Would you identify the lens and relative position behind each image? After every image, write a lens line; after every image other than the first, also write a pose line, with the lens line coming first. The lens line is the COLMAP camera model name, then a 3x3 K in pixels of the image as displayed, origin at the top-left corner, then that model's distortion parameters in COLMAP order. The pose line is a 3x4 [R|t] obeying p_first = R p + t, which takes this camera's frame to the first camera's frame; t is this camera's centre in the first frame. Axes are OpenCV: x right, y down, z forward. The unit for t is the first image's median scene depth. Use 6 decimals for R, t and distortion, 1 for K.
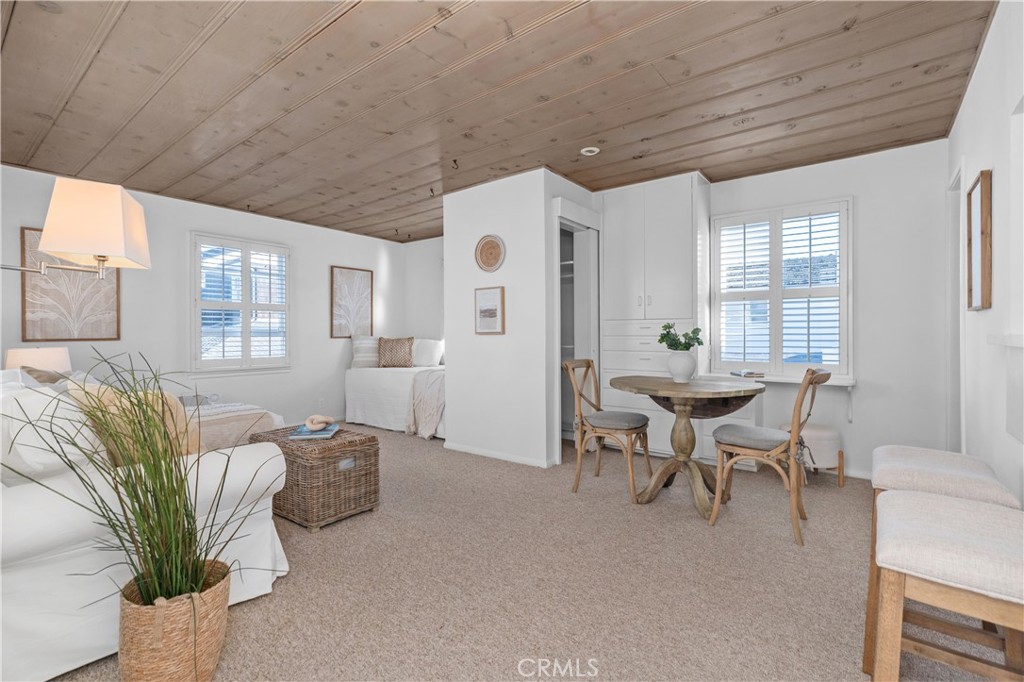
lens RADIAL K [[464.5, 0, 512.4], [0, 464.5, 333.1], [0, 0, 1]] dist [0.003549, 0.000736]
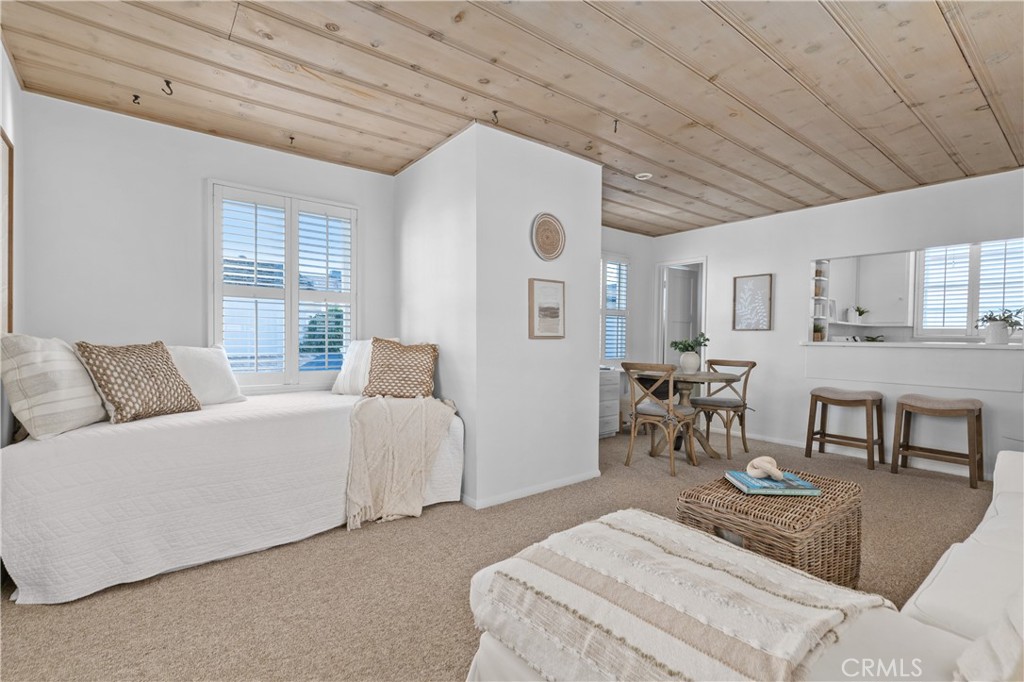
lens RADIAL K [[464.5, 0, 510.7], [0, 464.5, 346.9], [0, 0, 1]] dist [0.003549, 0.000736]
pose [[0.236290, -0.018404, 0.971508, -0.829882], [-0.013302, 0.999666, 0.022173, -0.000031], [-0.971592, -0.018162, 0.235966, 0.857599]]
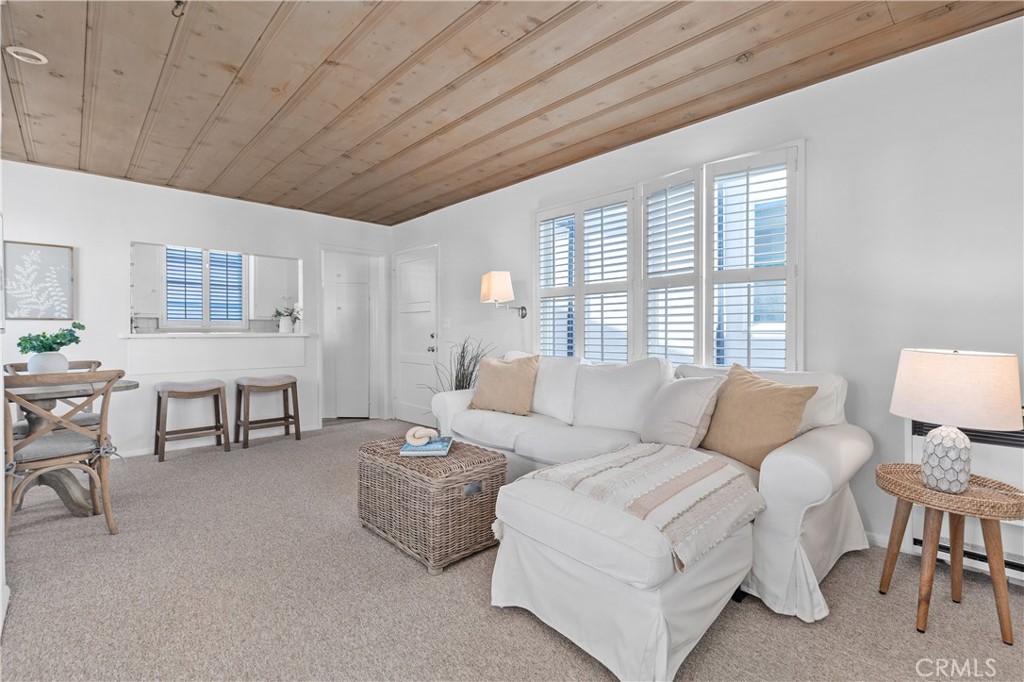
lens RADIAL K [[464.5, 0, 507.8], [0, 464.5, 337.1], [0, 0, 1]] dist [0.003549, 0.000736]
pose [[-0.989127, 0.000394, 0.147065, -0.492753], [0.001854, 0.999950, 0.009787, 0.001175], [-0.147054, 0.009953, -0.989078, 1.283507]]
